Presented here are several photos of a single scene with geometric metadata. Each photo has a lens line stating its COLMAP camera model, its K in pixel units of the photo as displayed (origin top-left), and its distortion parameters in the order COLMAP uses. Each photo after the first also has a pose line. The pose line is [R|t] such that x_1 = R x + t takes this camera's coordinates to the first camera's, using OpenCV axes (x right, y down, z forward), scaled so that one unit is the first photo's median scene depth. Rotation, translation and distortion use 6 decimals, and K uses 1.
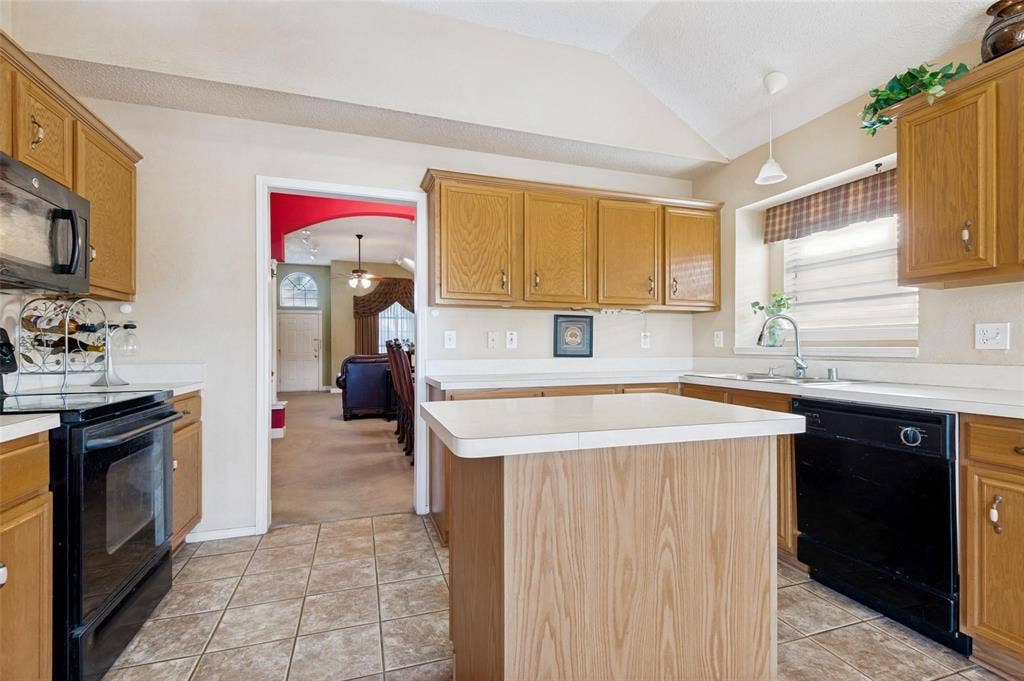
lens RADIAL K [[461.6, 0, 510.0], [0, 461.6, 345.9], [0, 0, 1]] dist [0.013300, -0.008878]
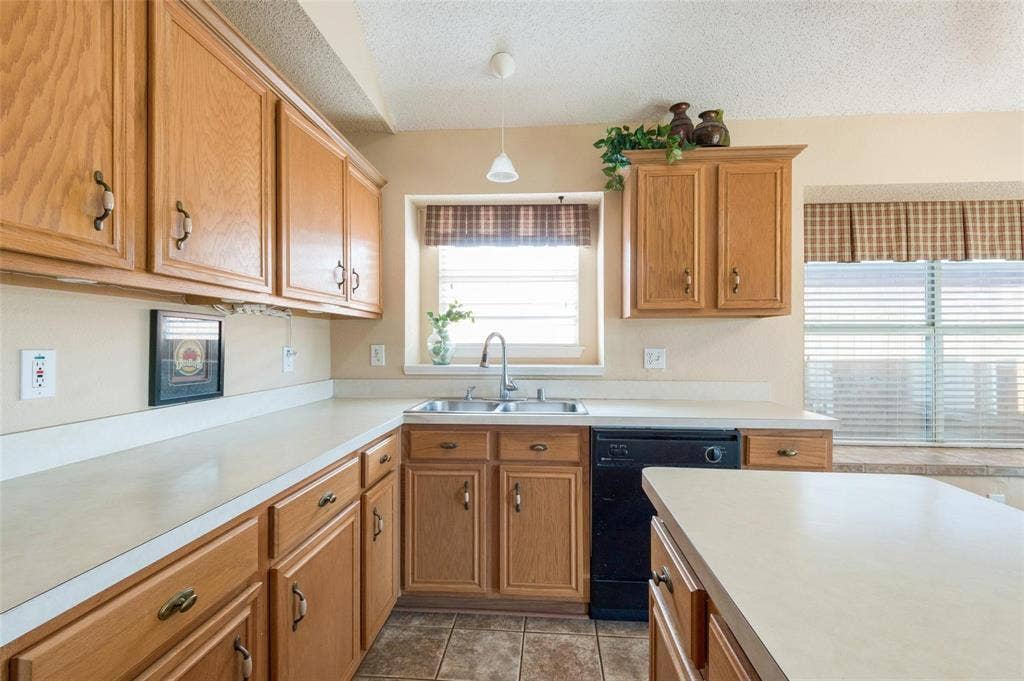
lens RADIAL K [[461.6, 0, 513.0], [0, 461.6, 343.7], [0, 0, 1]] dist [0.013300, -0.008878]
pose [[0.383116, 0.001125, 0.923699, -0.230439], [-0.002618, 0.999997, -0.000132, -0.045899], [-0.923696, -0.002368, 0.383118, 0.651422]]
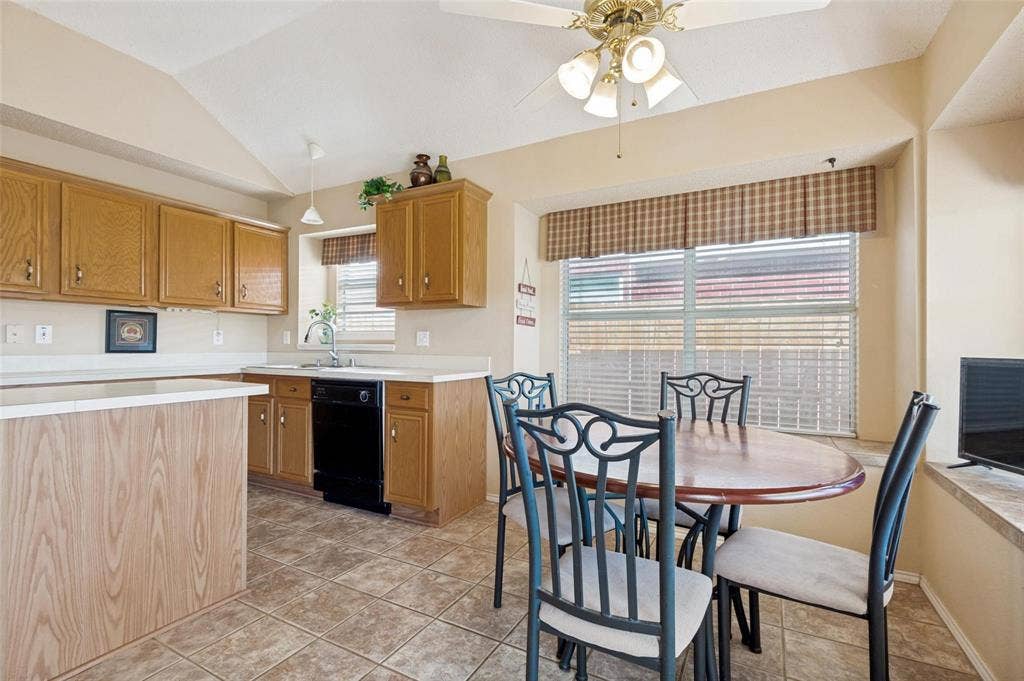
lens RADIAL K [[461.6, 0, 516.1], [0, 461.6, 344.4], [0, 0, 1]] dist [0.013300, -0.008878]
pose [[0.722008, 0.006580, 0.691853, 0.054479], [-0.008502, 0.999964, -0.000637, -0.000751], [-0.691832, -0.005422, 0.722038, -0.402754]]
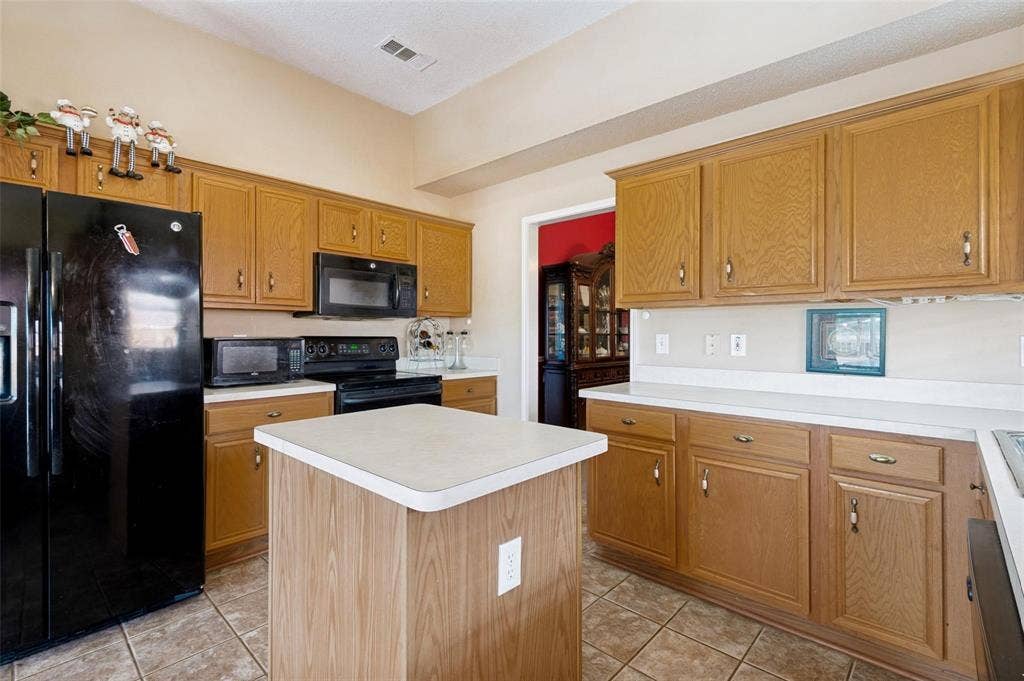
lens RADIAL K [[461.6, 0, 518.0], [0, 461.6, 337.4], [0, 0, 1]] dist [0.013300, -0.008878]
pose [[0.486527, 0.004843, -0.873652, 0.627187], [-0.013849, 0.999902, -0.002169, -0.024721], [0.873556, 0.013154, 0.486547, 0.360500]]
